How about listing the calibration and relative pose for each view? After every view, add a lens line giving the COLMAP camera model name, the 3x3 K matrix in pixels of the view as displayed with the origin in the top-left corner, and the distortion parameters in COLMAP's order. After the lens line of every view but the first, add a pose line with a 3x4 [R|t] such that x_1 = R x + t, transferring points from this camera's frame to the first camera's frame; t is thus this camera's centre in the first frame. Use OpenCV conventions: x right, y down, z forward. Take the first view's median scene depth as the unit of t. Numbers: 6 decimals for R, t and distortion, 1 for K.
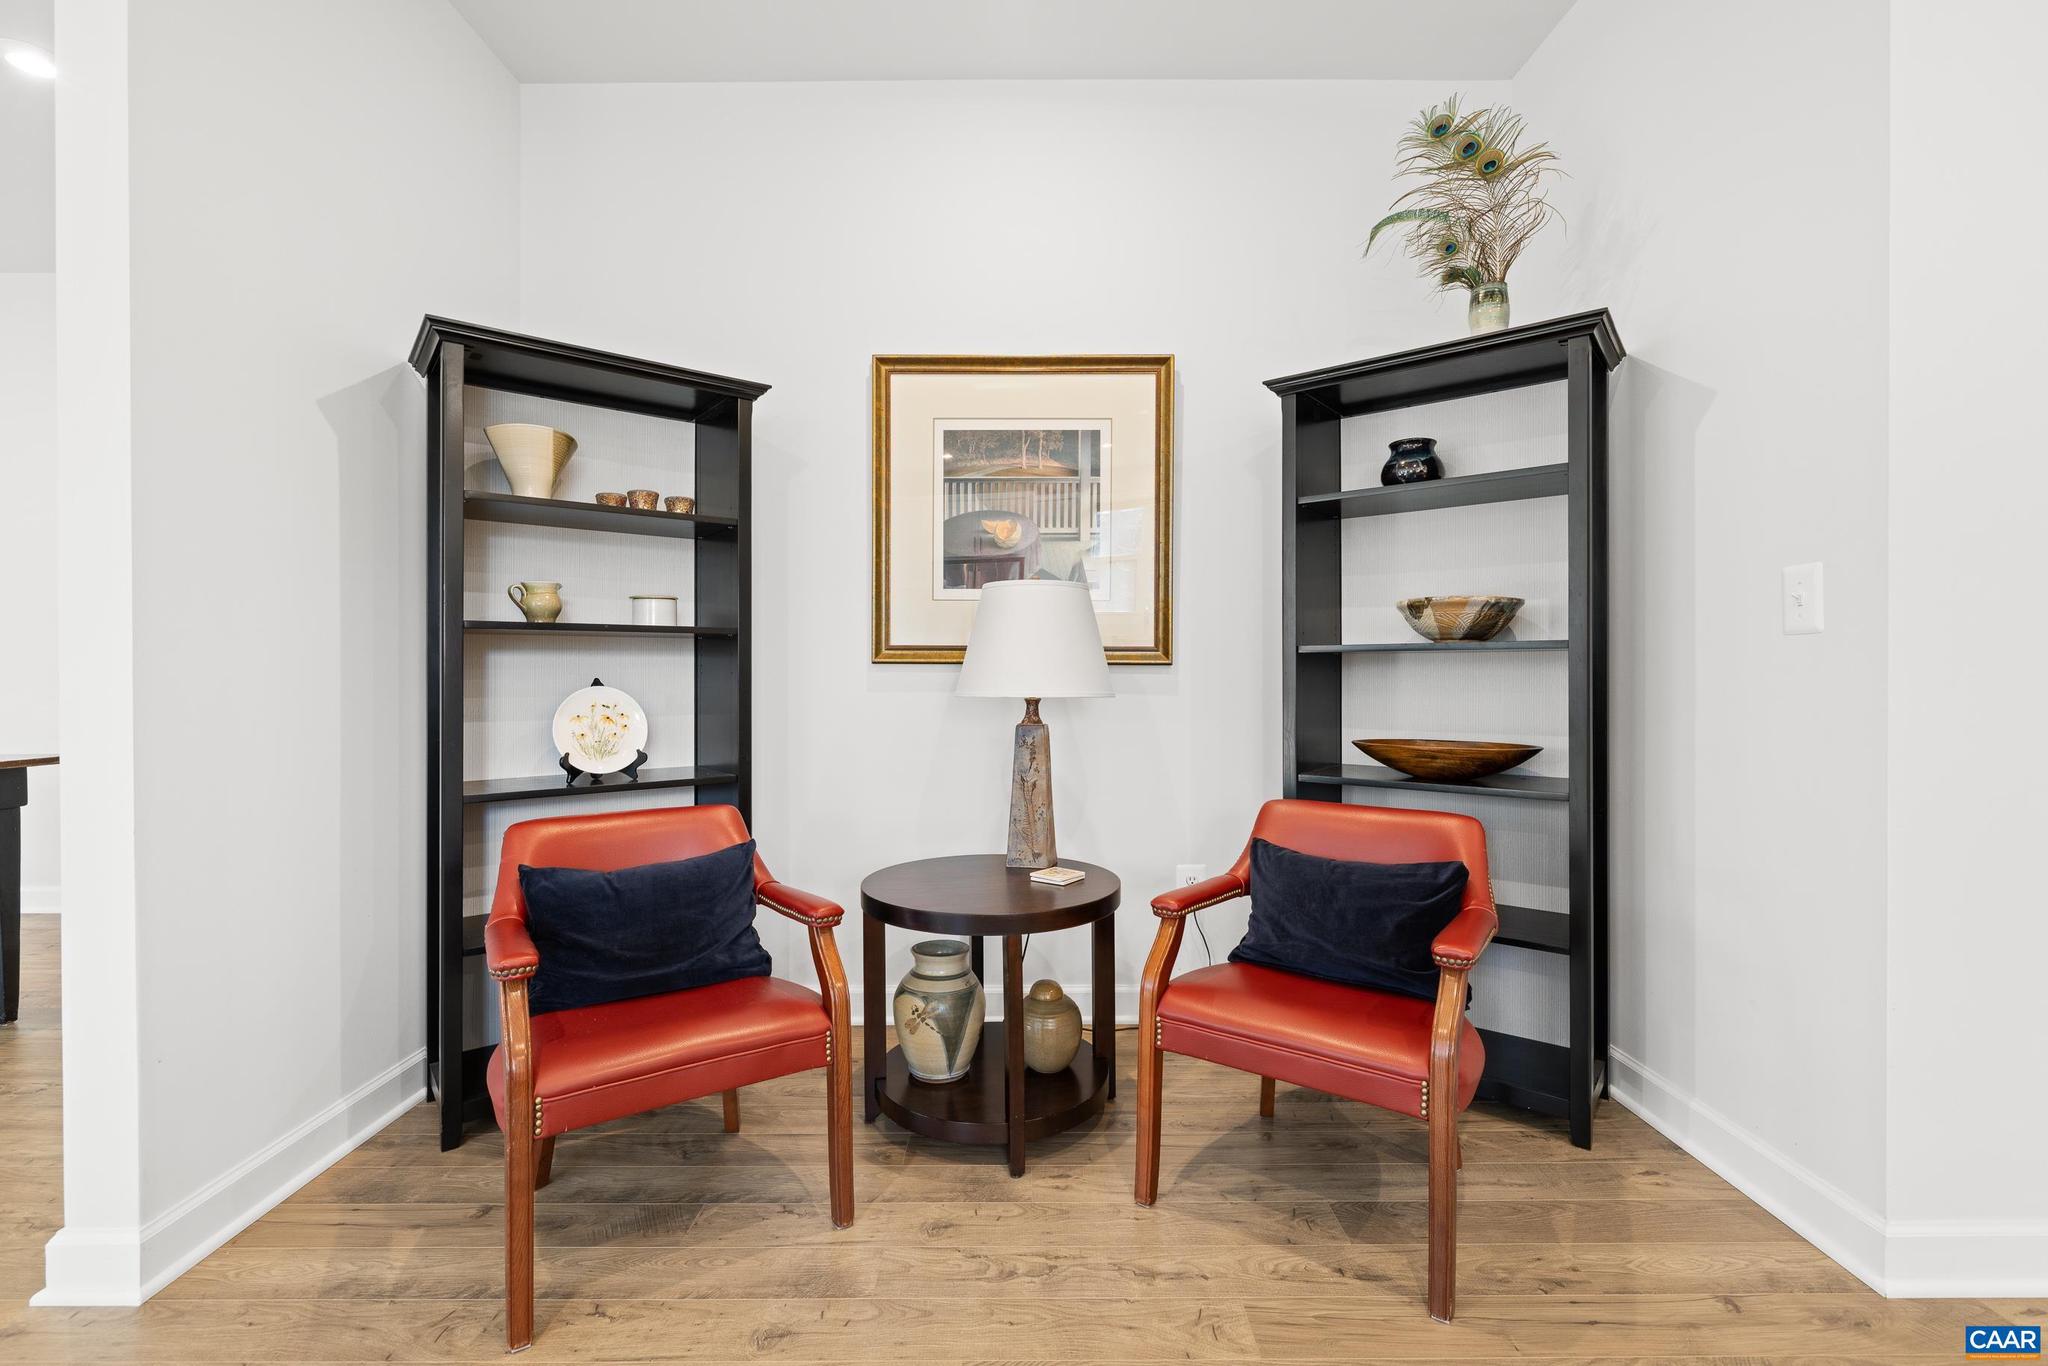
lens RADIAL K [[908.3, 0, 1022.7], [0, 908.3, 669.0], [0, 0, 1]] dist [-0.001191, -0.000298]
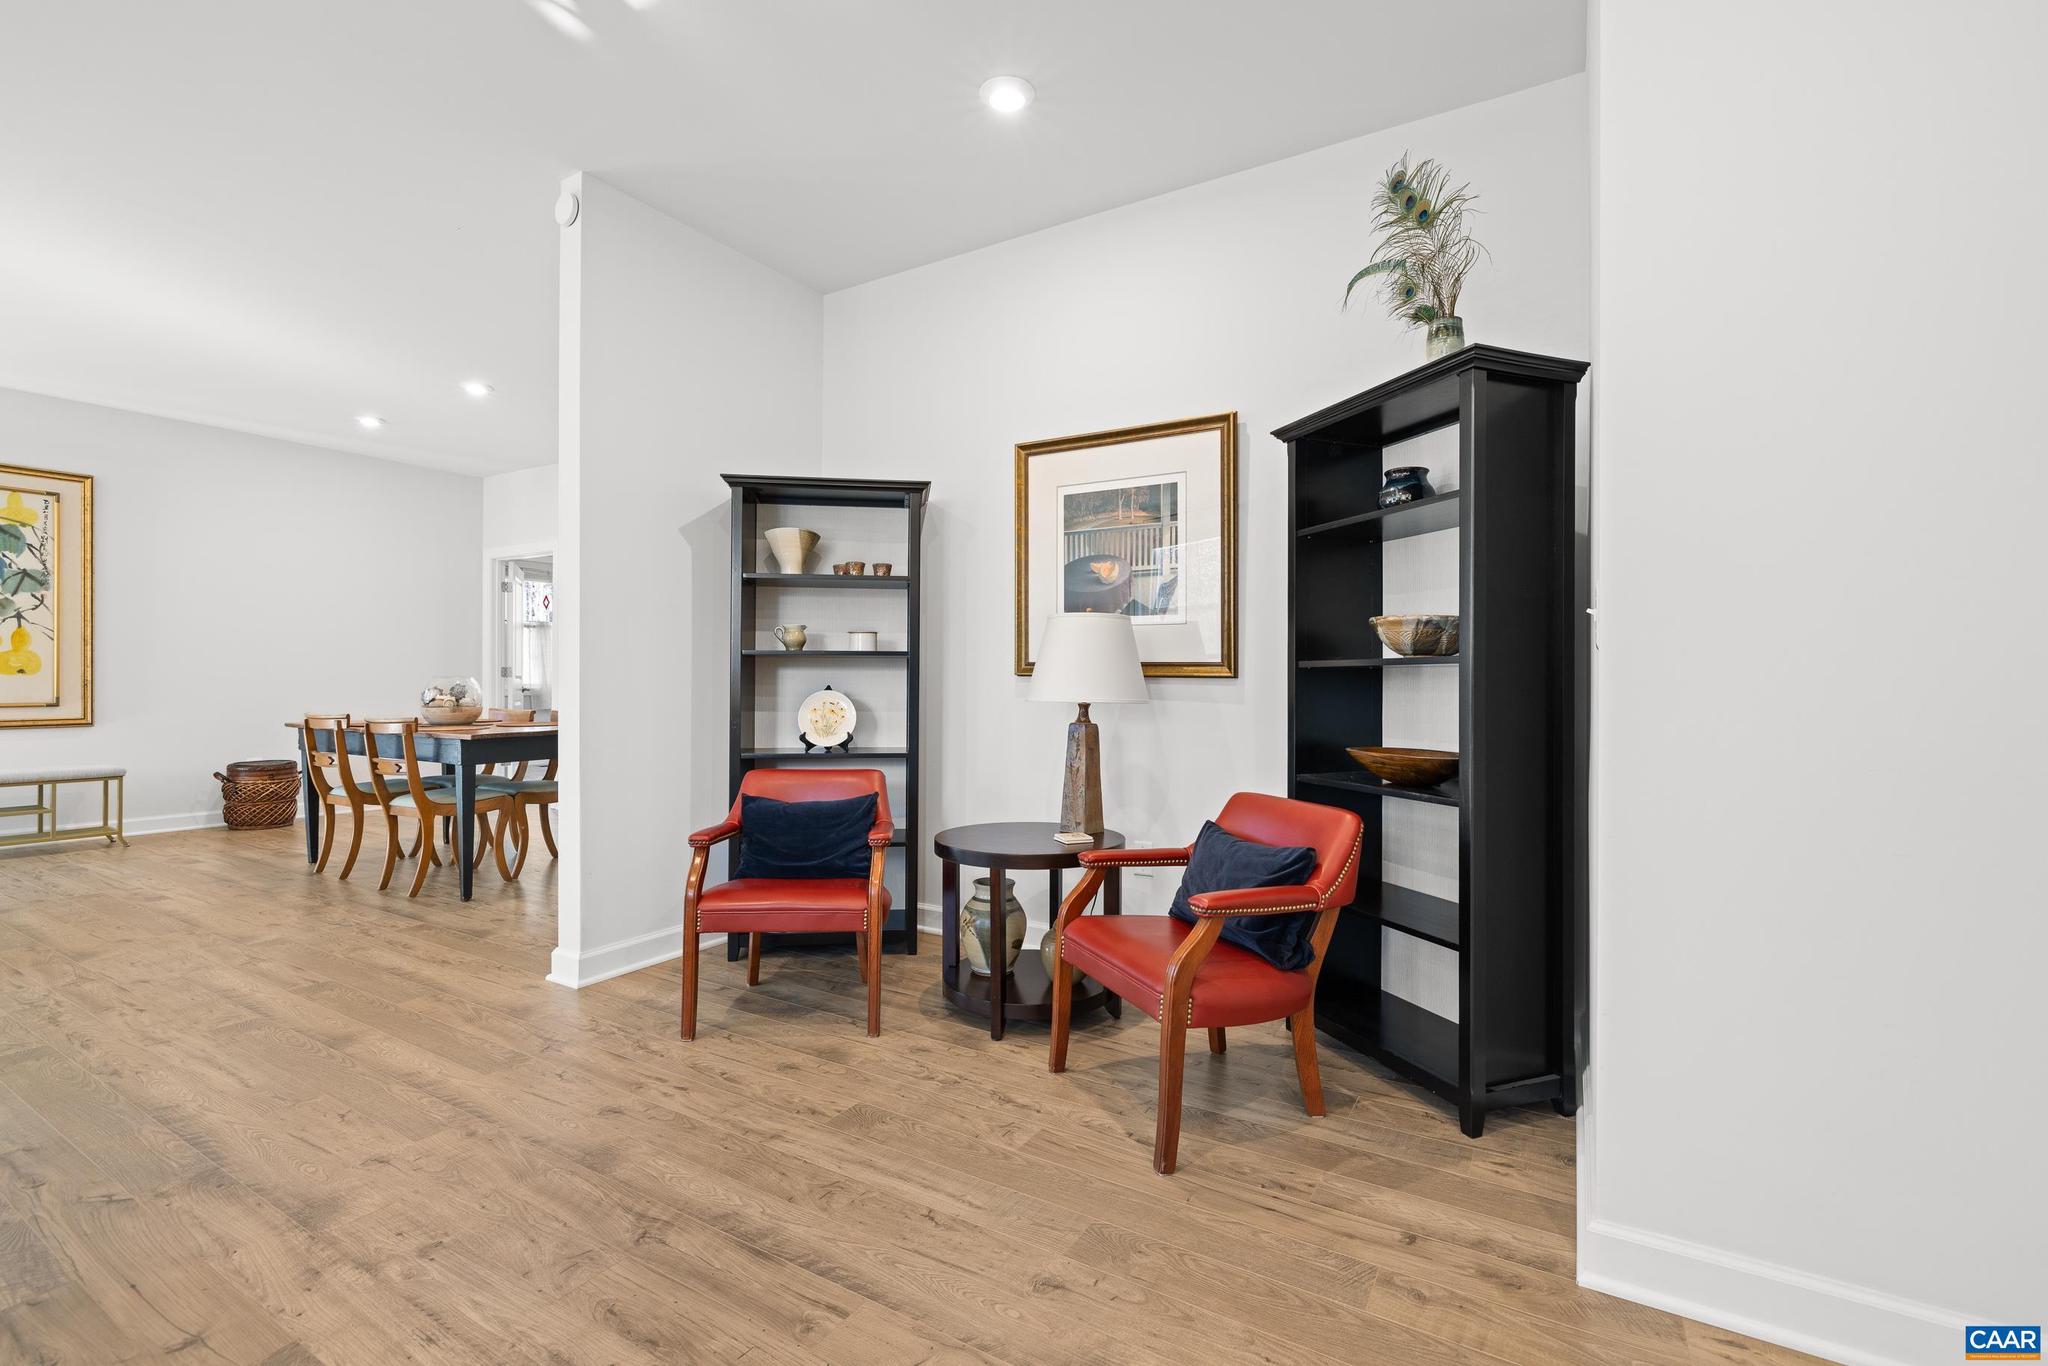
lens RADIAL K [[908.6, 0, 1024.3], [0, 908.6, 677.3], [0, 0, 1]] dist [-0.001721, -0.000198]
pose [[0.854578, 0.002815, -0.519315, 0.629767], [-0.004955, 0.999984, -0.002732, -0.000938], [0.519299, 0.004908, 0.854579, -0.153012]]
